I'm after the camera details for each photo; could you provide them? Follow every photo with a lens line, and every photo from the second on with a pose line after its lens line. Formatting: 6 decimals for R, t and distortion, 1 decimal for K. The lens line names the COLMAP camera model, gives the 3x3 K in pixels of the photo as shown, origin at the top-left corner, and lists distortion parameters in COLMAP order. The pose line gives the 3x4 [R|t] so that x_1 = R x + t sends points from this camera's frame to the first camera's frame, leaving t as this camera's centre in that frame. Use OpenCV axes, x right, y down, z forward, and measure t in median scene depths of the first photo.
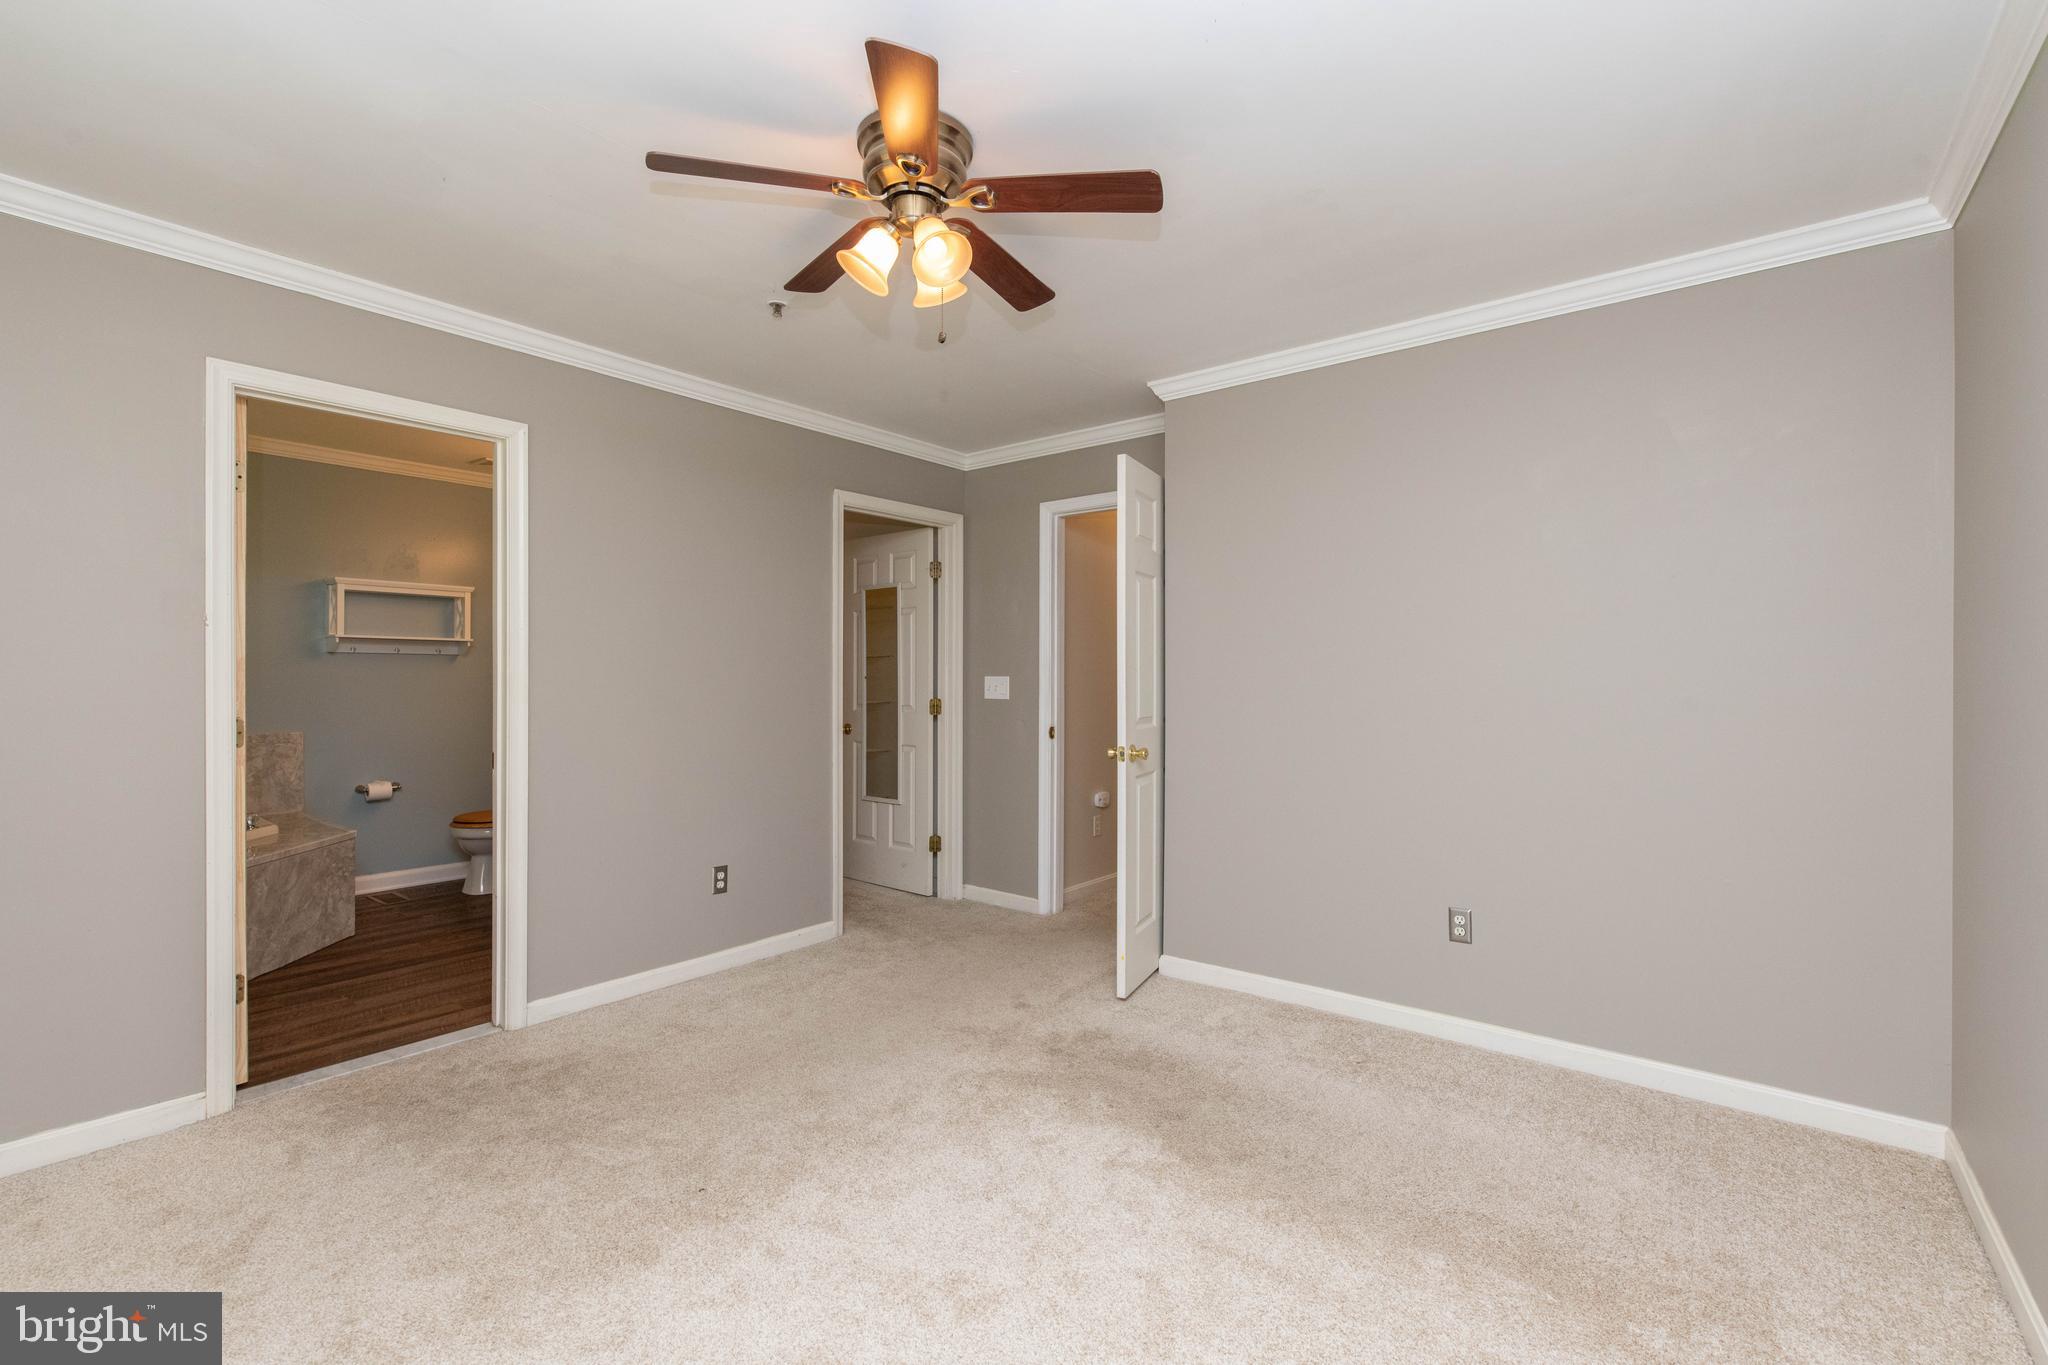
lens RADIAL K [[878.0, 0, 1027.8], [0, 878.0, 674.4], [0, 0, 1]] dist [-0.001748, -0.000702]
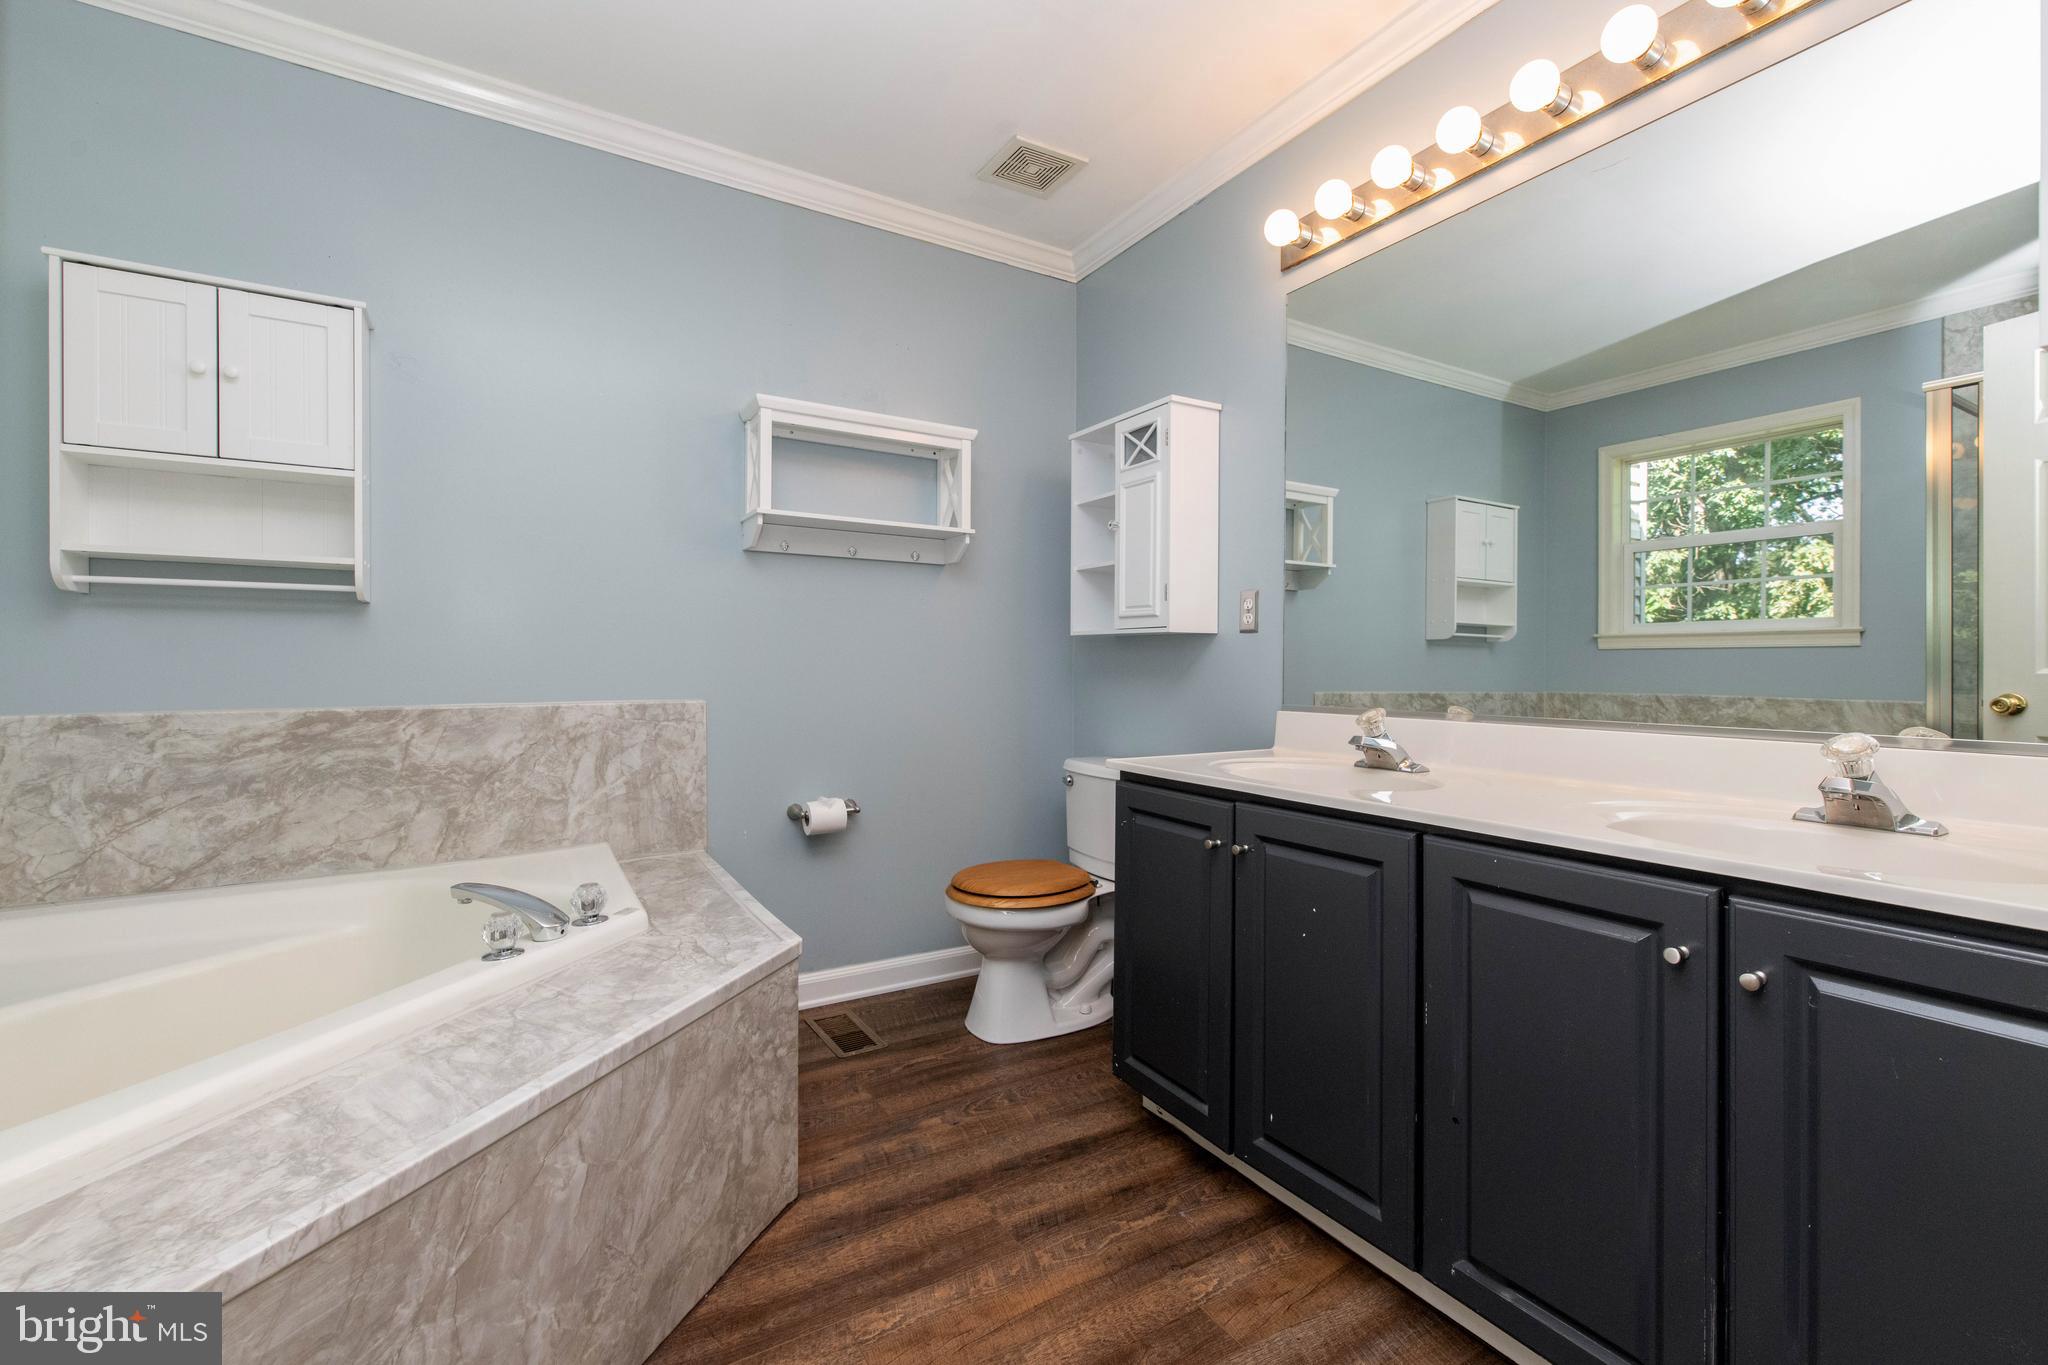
lens RADIAL K [[878.0, 0, 1027.8], [0, 878.0, 674.4], [0, 0, 1]] dist [-0.001748, -0.000702]
pose [[0.934589, 0.002808, -0.355717, -0.468776], [-0.002458, 0.999996, 0.001434, 0.049475], [0.355720, -0.000466, 0.934593, 0.589198]]
